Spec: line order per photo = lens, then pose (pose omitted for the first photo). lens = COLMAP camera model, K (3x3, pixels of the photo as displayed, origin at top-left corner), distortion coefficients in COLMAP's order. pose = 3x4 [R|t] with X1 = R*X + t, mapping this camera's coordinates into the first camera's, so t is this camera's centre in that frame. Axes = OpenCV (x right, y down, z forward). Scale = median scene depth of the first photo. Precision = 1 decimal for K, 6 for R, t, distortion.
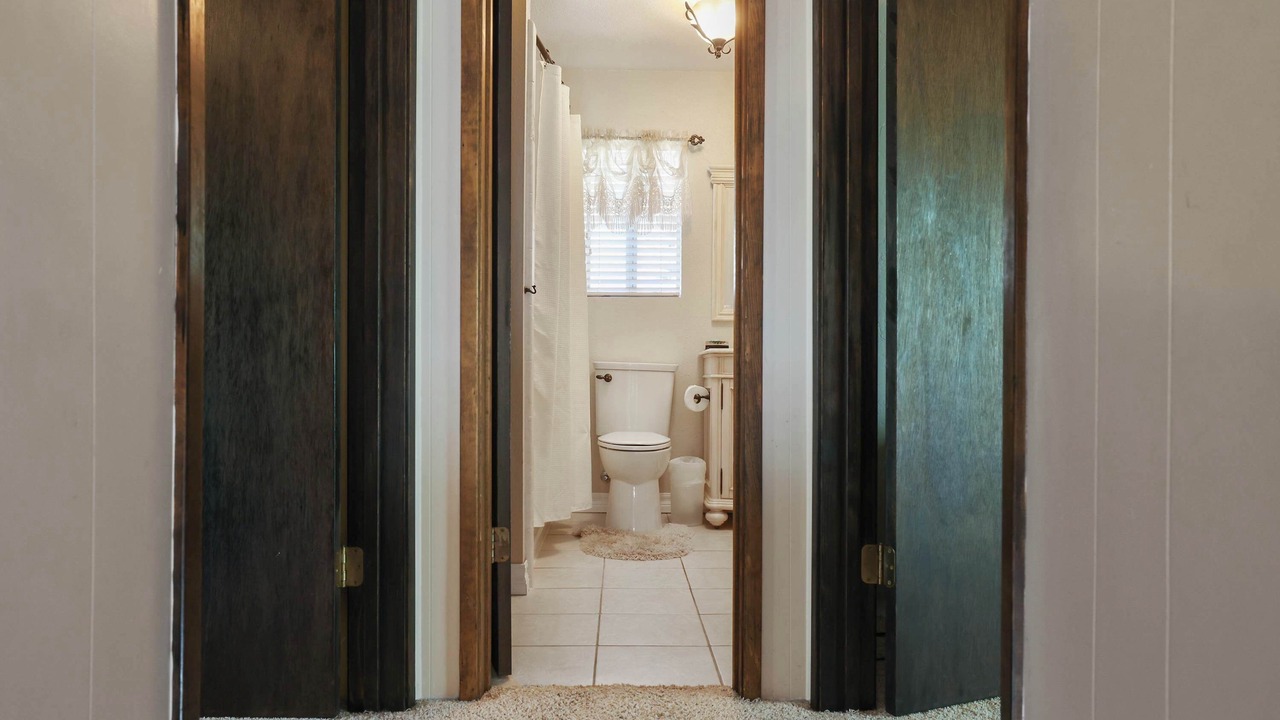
lens RADIAL K [[552.1, 0, 644.3], [0, 552.1, 351.6], [0, 0, 1]] dist [-0.026193, 0.000340]
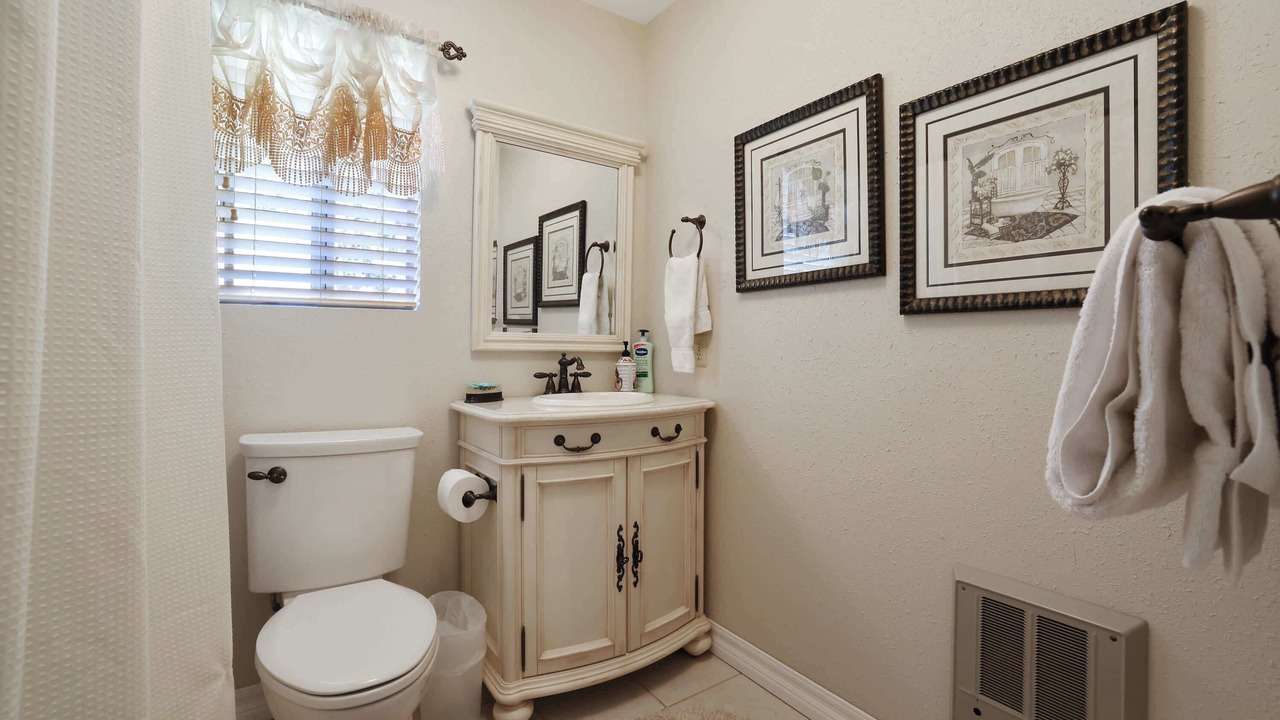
lens RADIAL K [[552.1, 0, 644.3], [0, 552.1, 351.6], [0, 0, 1]] dist [-0.026193, 0.000340]
pose [[0.857713, 0.003820, 0.514115, -0.031462], [0.002629, 0.999927, -0.011816, -0.049775], [-0.514123, 0.011486, 0.857640, 0.390330]]
